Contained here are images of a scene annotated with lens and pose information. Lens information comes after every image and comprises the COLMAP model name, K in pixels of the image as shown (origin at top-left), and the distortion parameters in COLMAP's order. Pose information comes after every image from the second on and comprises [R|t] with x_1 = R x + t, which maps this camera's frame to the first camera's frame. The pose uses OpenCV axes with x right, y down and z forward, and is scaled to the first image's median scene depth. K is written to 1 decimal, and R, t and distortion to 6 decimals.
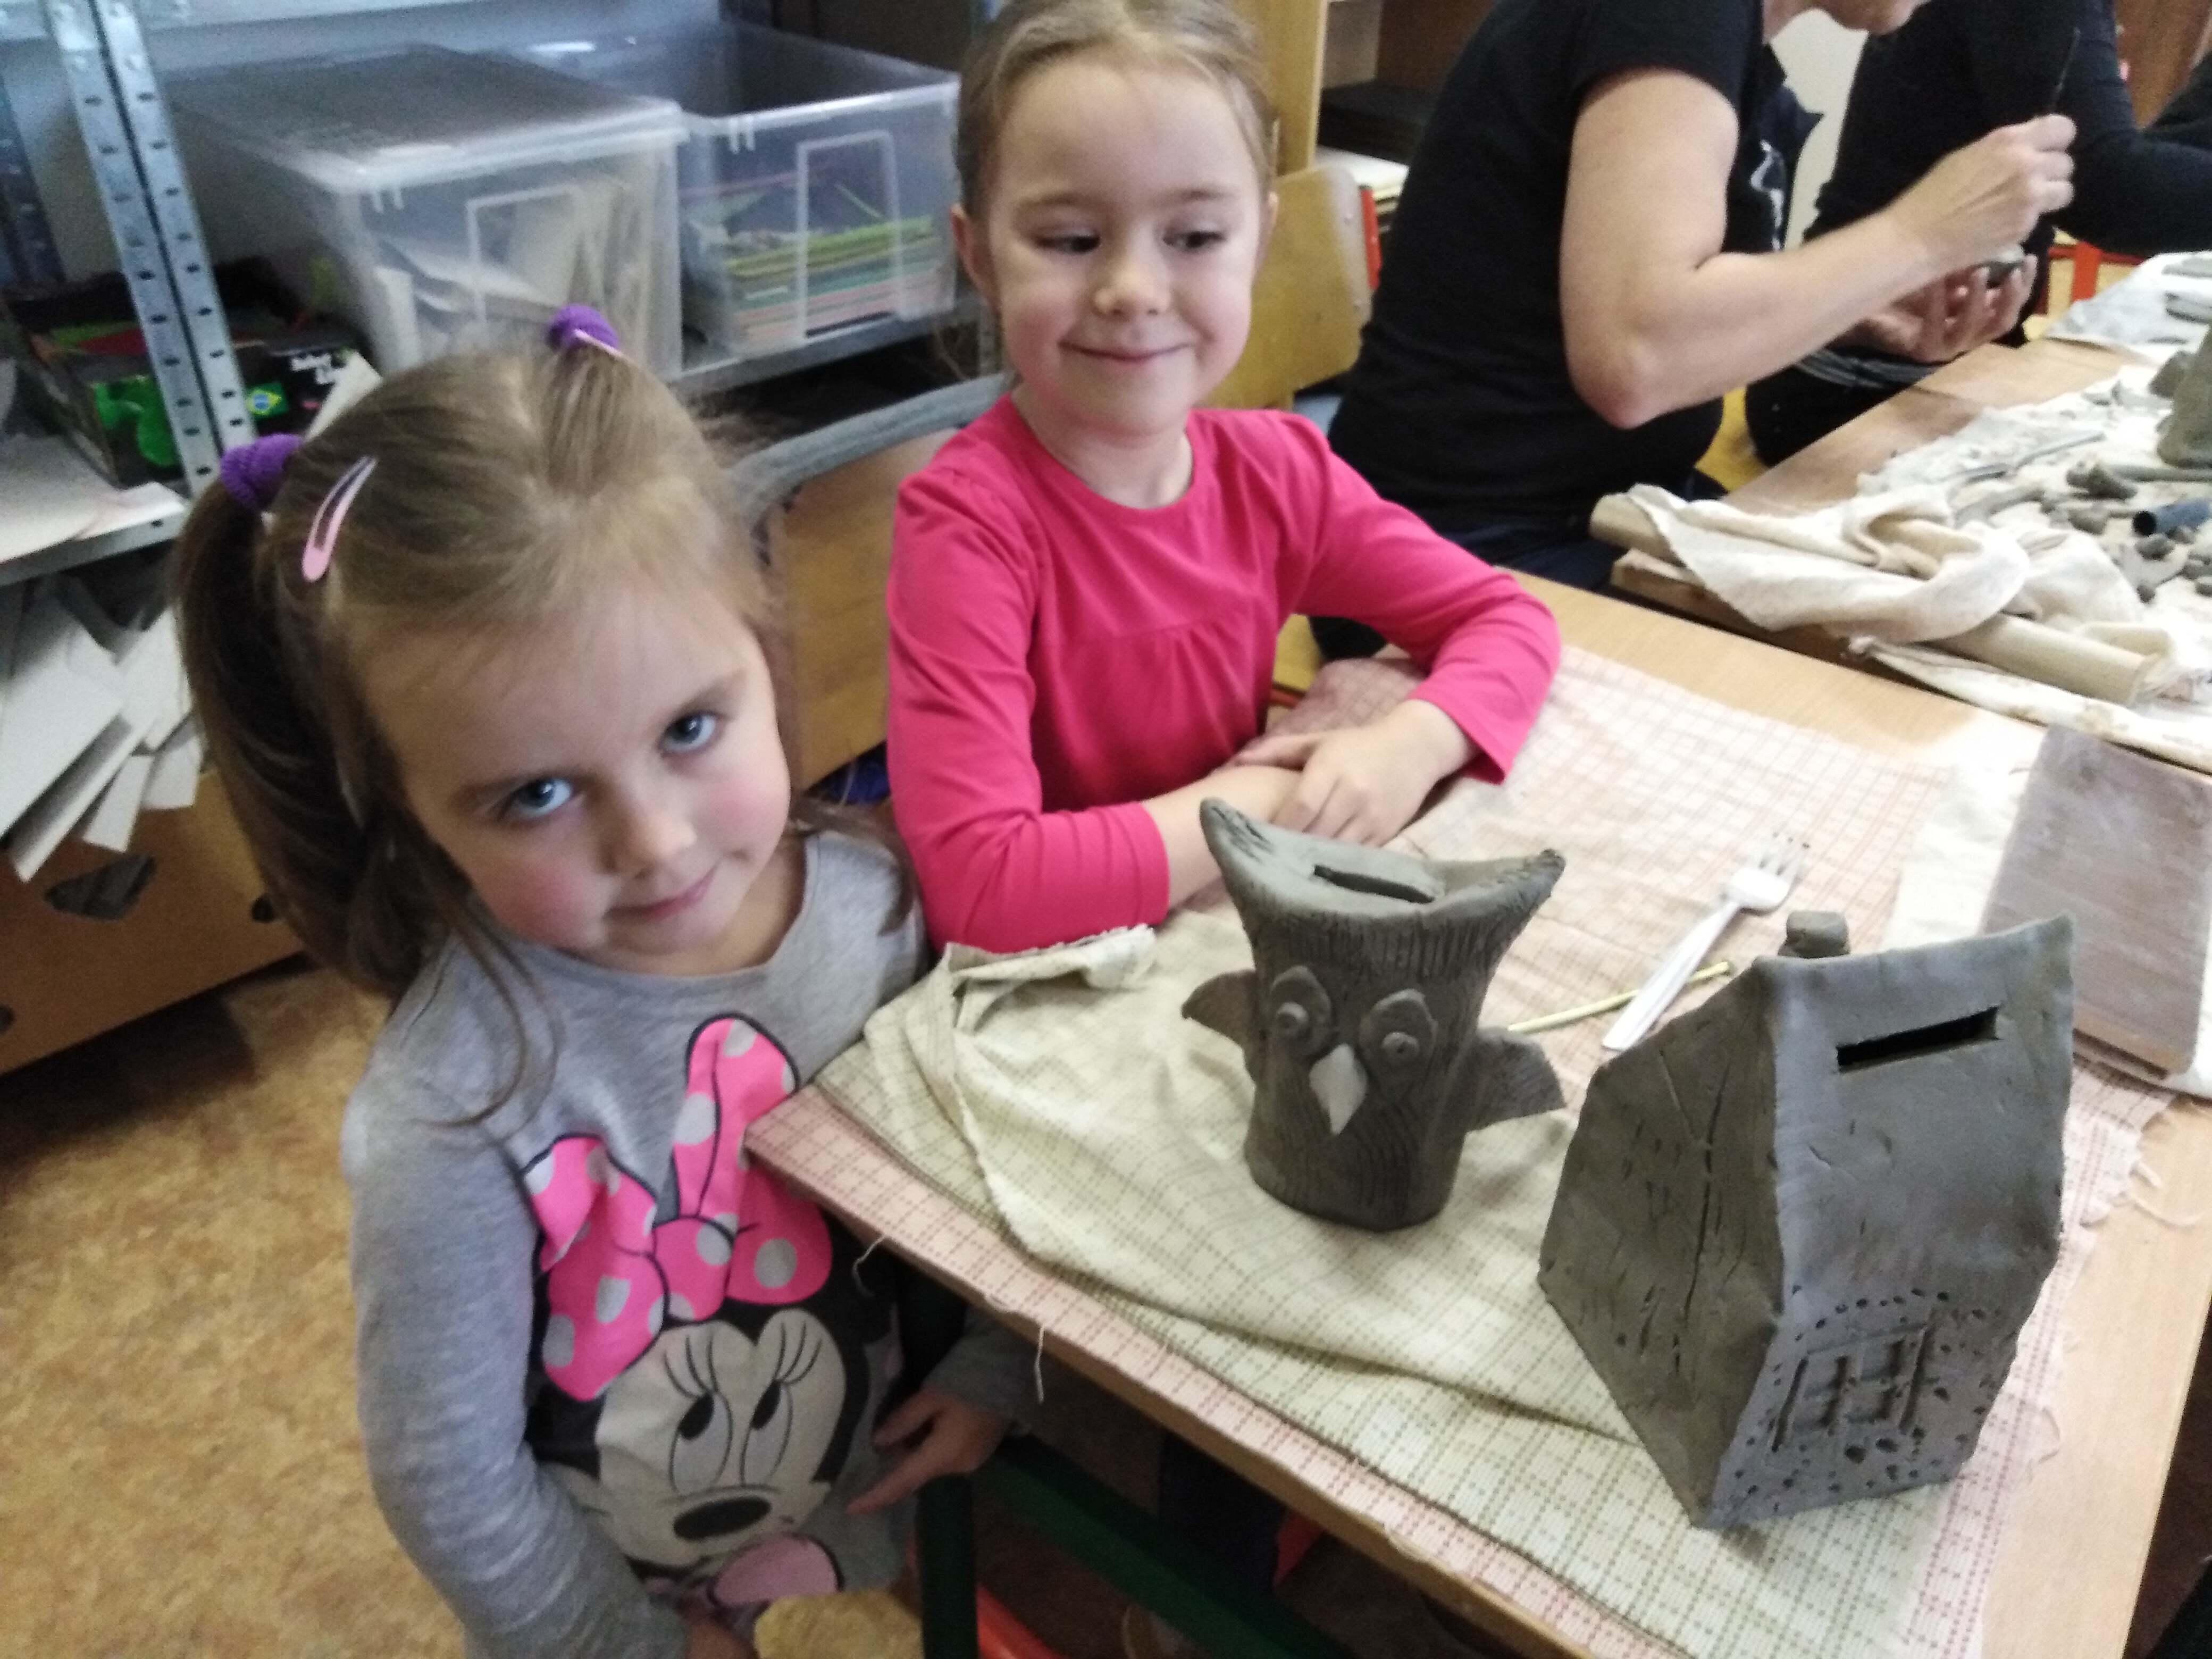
lens RADIAL K [[1698.8, 0, 1106.0], [0, 1698.8, 829.5], [0, 0, 1]] dist [-0.002872, -0.005620]
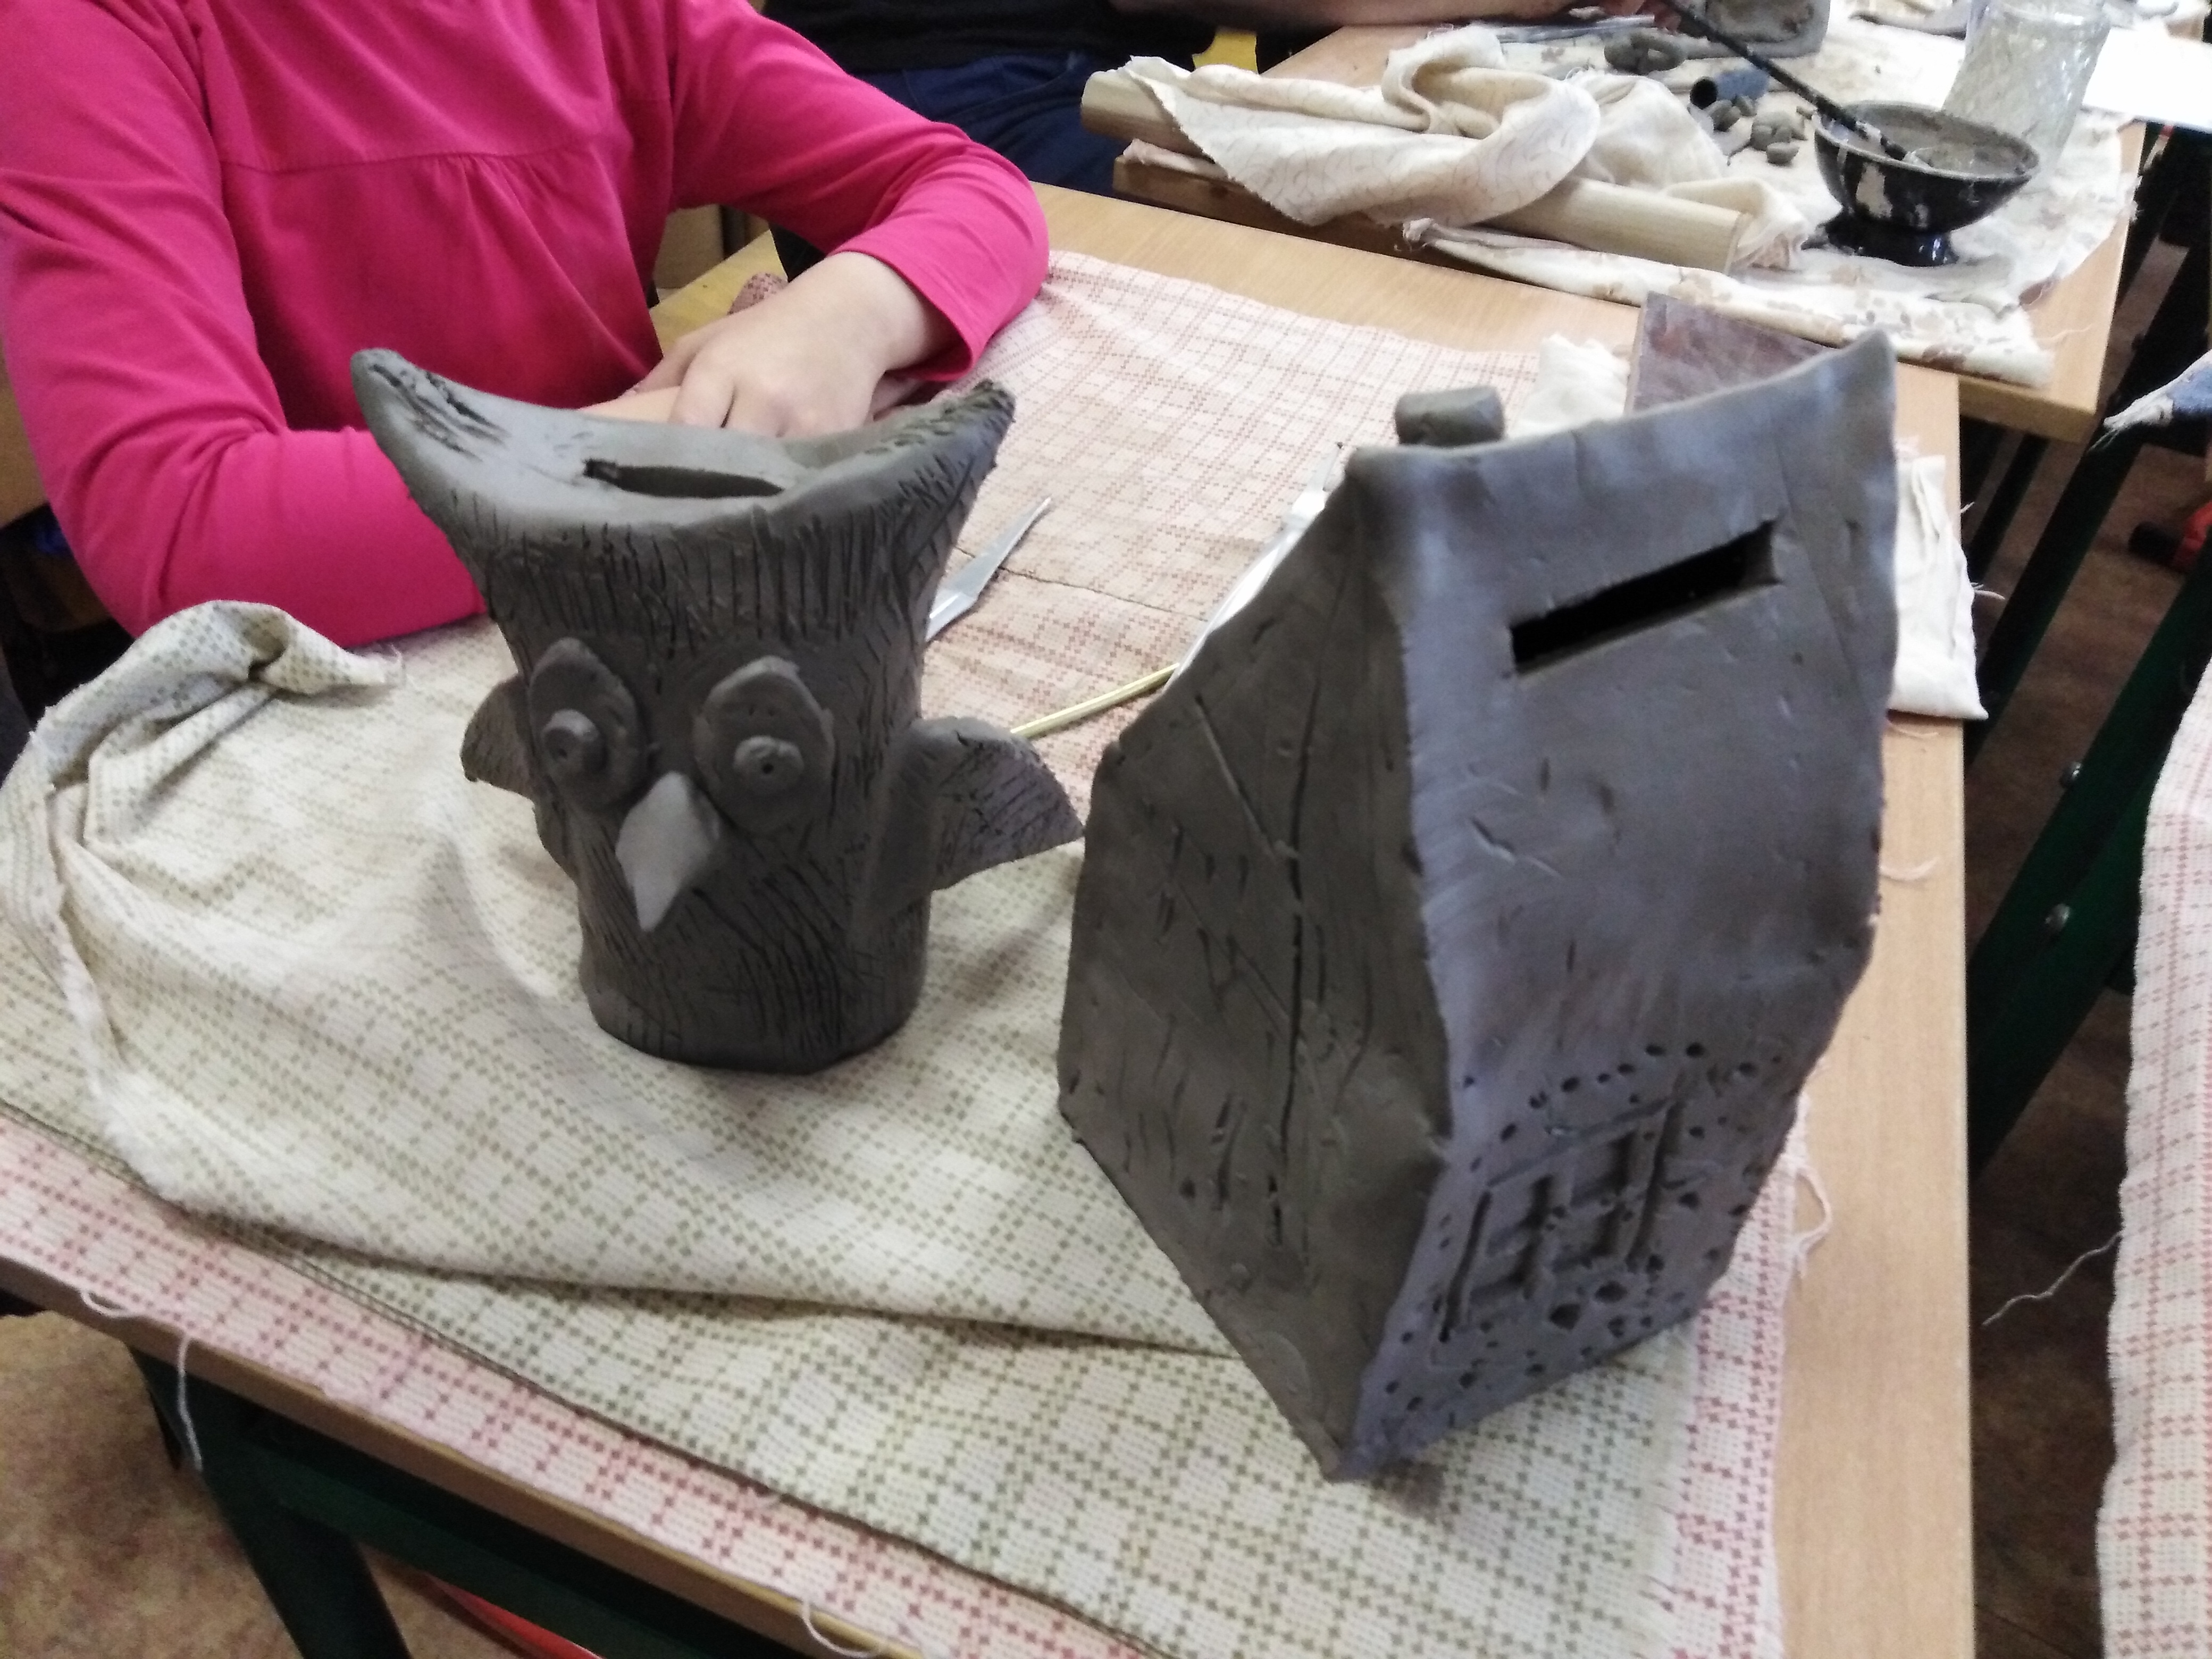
lens RADIAL K [[1677.6, 0, 1067.2], [0, 1677.6, 809.7], [0, 0, 1]] dist [-0.053416, 0.060683]
pose [[0.970114, -0.129435, 0.205246, 0.138347], [0.106339, 0.987079, 0.119861, 0.079810], [-0.218108, -0.094453, 0.971343, 0.389439]]
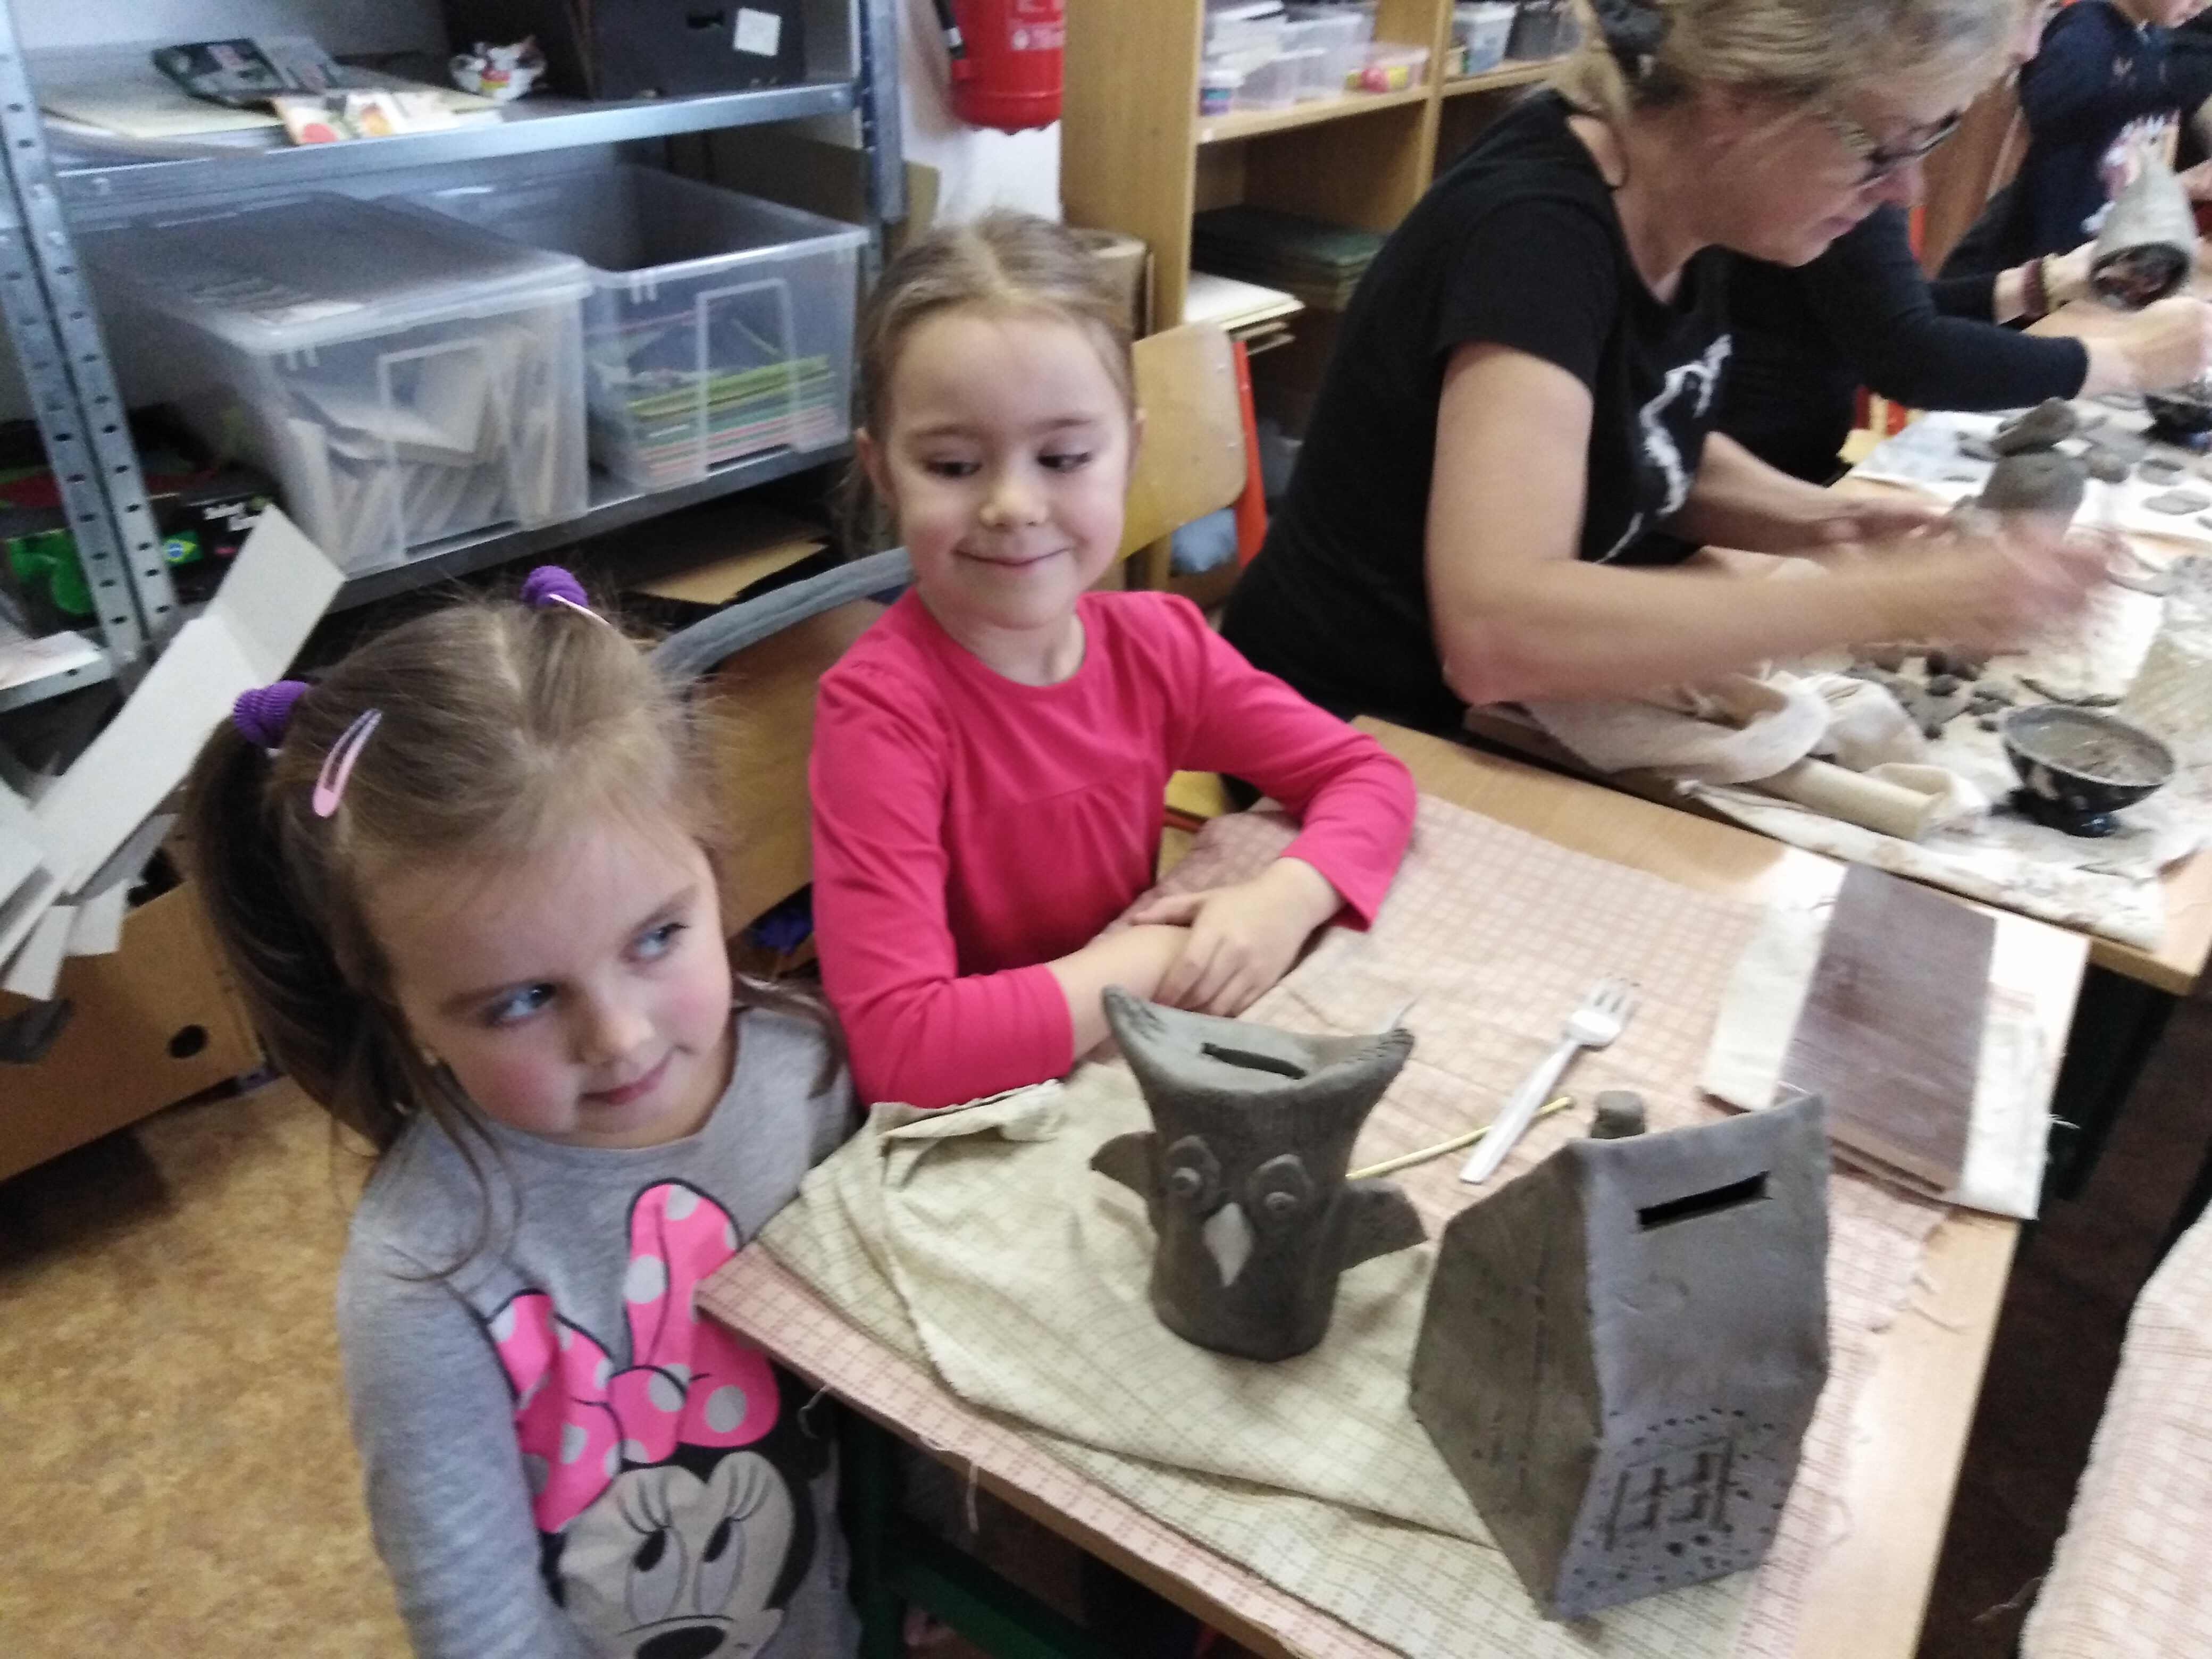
lens RADIAL K [[1690.1, 0, 1106.0], [0, 1690.1, 829.5], [0, 0, 1]] dist [0.002083, 0.005262]
pose [[0.997713, -0.023311, 0.063449, -0.010489], [0.025640, 0.999018, -0.036139, -0.078840], [-0.062544, 0.037683, 0.997331, -0.130593]]
